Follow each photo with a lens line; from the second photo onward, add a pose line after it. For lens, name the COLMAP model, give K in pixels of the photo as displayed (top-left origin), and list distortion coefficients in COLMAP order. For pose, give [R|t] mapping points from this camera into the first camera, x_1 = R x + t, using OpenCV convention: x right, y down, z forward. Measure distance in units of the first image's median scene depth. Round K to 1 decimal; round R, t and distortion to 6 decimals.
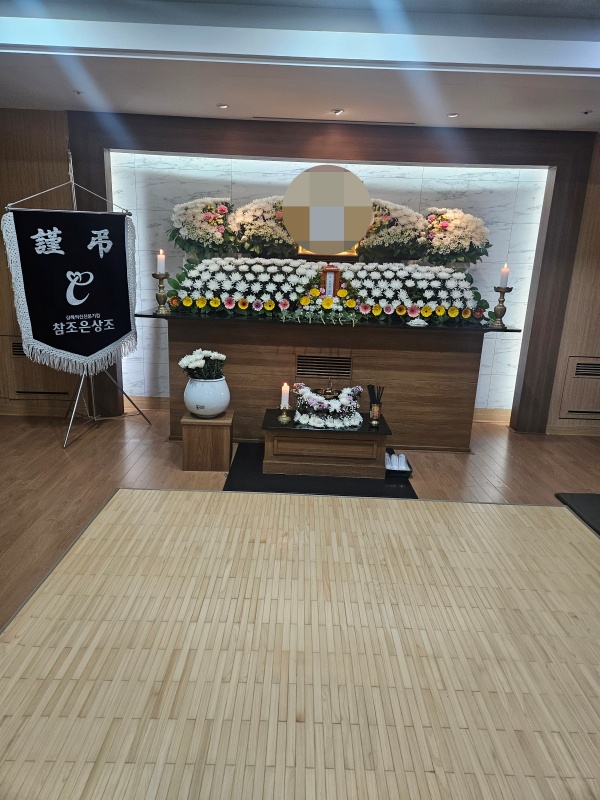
lens RADIAL K [[534.3, 0, 300.9], [0, 534.3, 401.6], [0, 0, 1]] dist [0.063369, -0.014586]
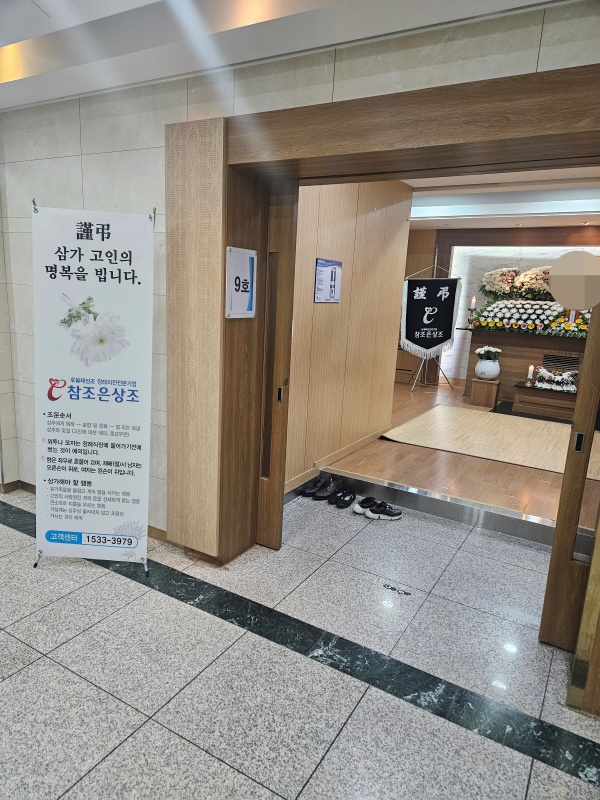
lens RADIAL K [[534.3, 0, 292.9], [0, 534.3, 402.6], [0, 0, 1]] dist [0.063369, -0.014586]
pose [[0.853236, 0.111527, -0.509460, 0.213297], [-0.146771, 0.988735, -0.029364, 0.245603], [0.500446, 0.099828, 0.859993, -0.945195]]
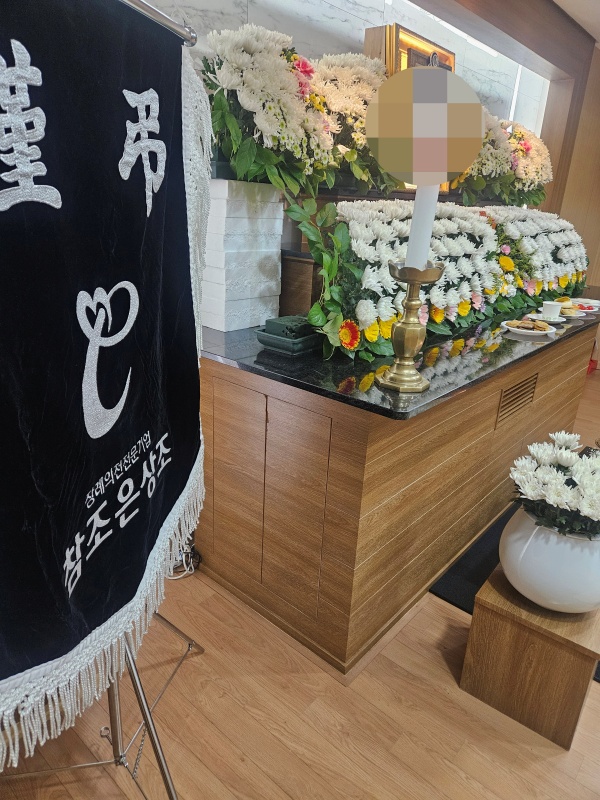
lens RADIAL K [[534.3, 0, 299.7], [0, 534.3, 397.1], [0, 0, 1]] dist [0.063369, -0.014586]
pose [[0.653346, -0.270163, 0.707213, -0.514439], [0.172615, 0.962712, 0.208300, -0.224222], [-0.737118, -0.014017, 0.675619, 0.779079]]
